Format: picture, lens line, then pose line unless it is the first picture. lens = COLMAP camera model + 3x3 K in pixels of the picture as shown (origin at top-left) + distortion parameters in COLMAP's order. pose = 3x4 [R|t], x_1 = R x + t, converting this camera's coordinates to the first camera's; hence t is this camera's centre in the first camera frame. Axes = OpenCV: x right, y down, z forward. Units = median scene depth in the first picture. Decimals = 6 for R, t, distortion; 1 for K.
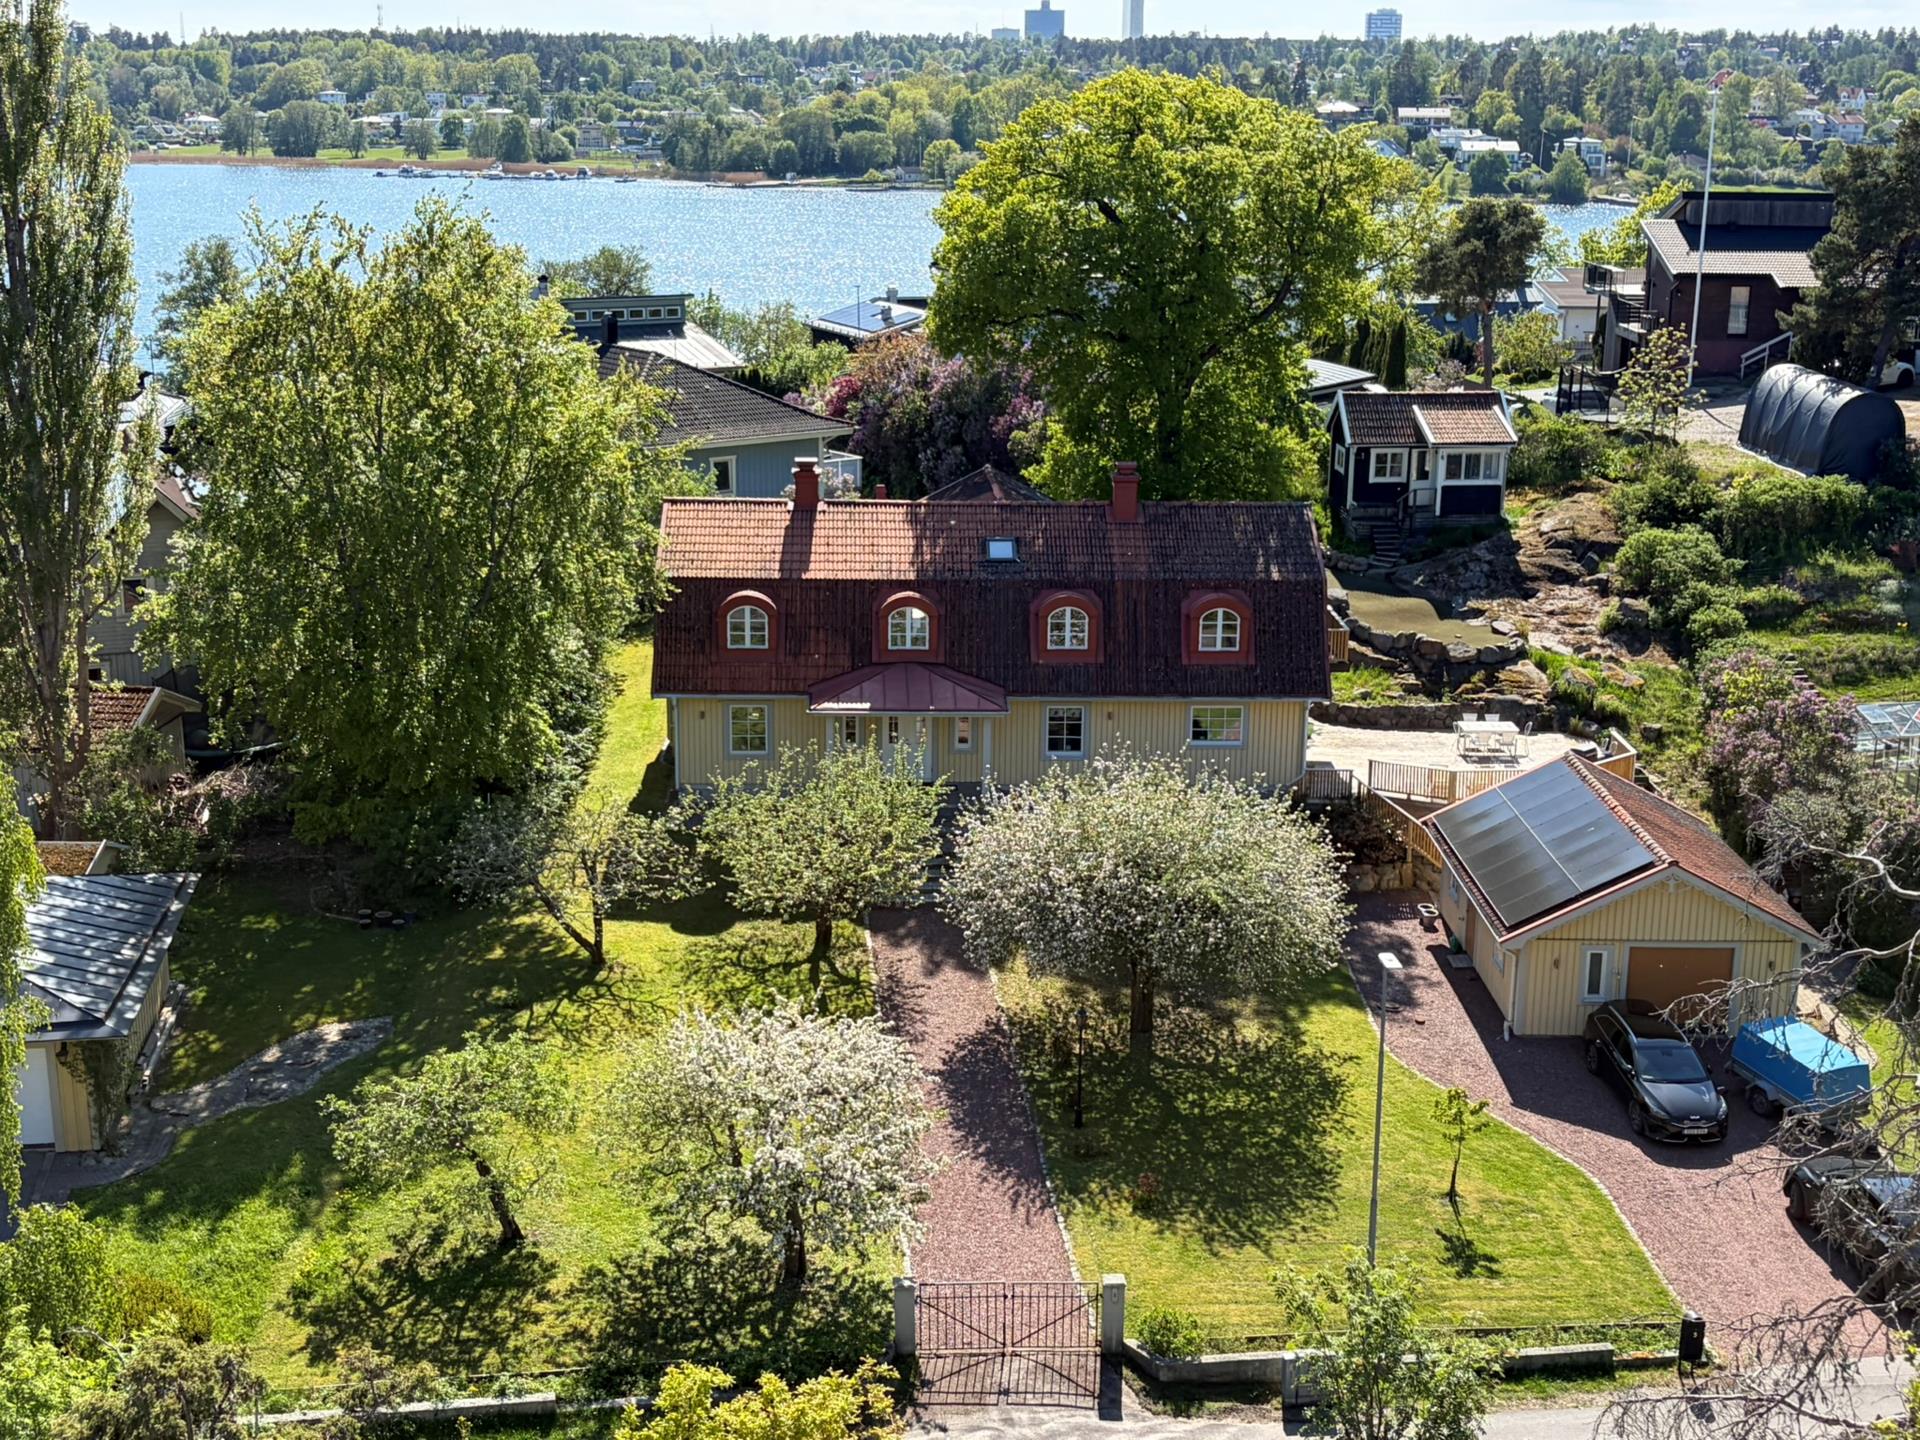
lens RADIAL K [[2384.4, 0, 963.3], [0, 2384.4, 716.7], [0, 0, 1]] dist [0.042758, 0.000000]
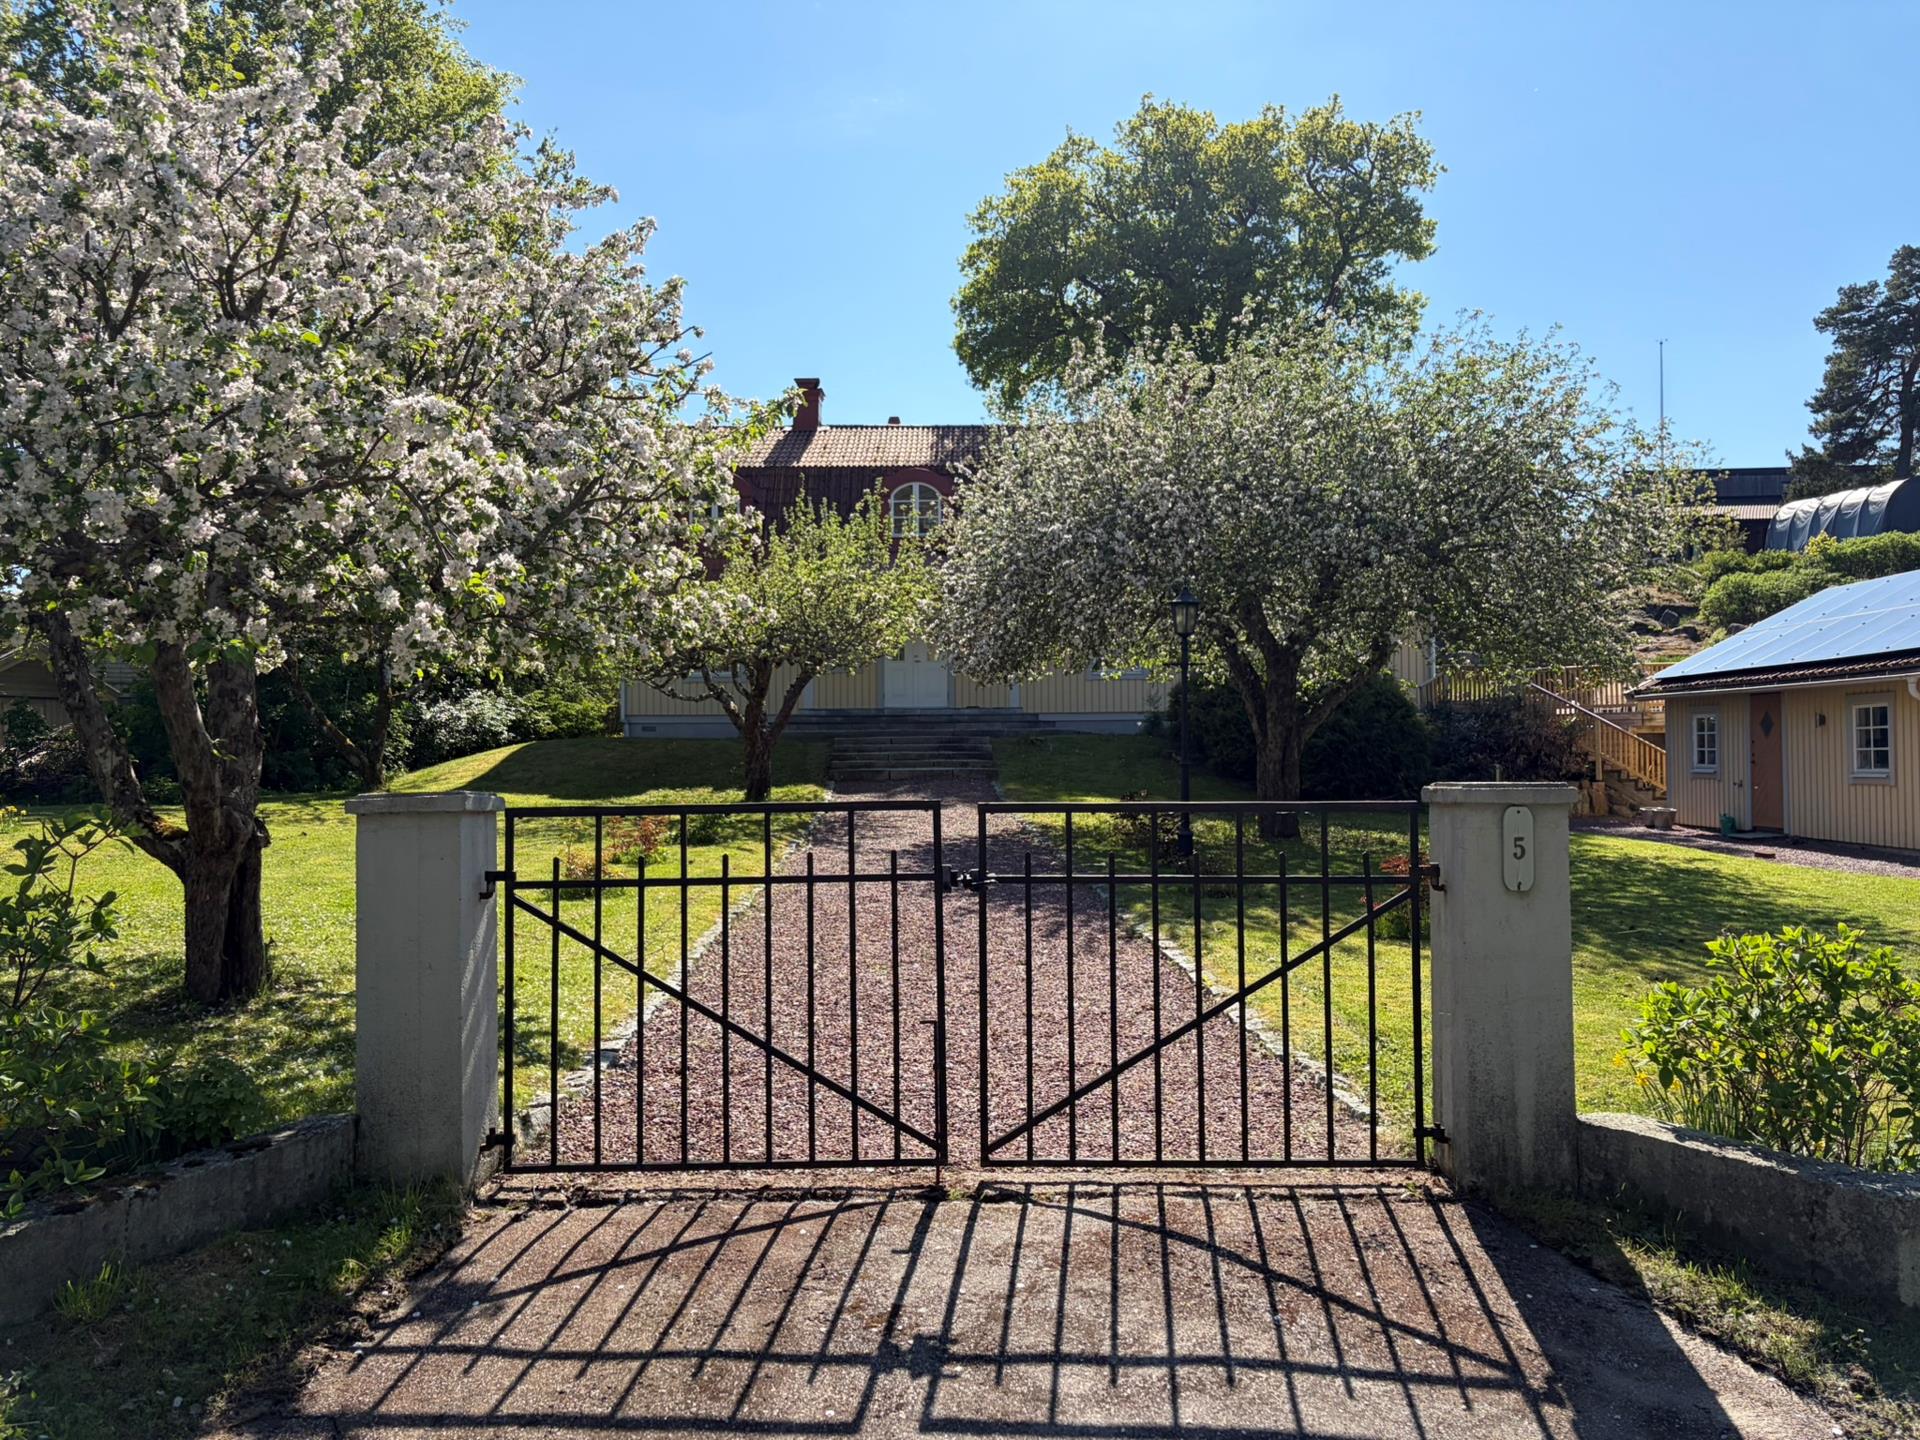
lens RADIAL K [[1436.2, 0, 952.6], [0, 1436.2, 719.1], [0, 0, 1]] dist [0.045105, 0.001119]
pose [[0.999184, -0.008420, -0.039494, 0.016918], [-0.004510, 0.948632, -0.316351, 0.196725], [0.040129, 0.316271, 0.947820, 0.648306]]
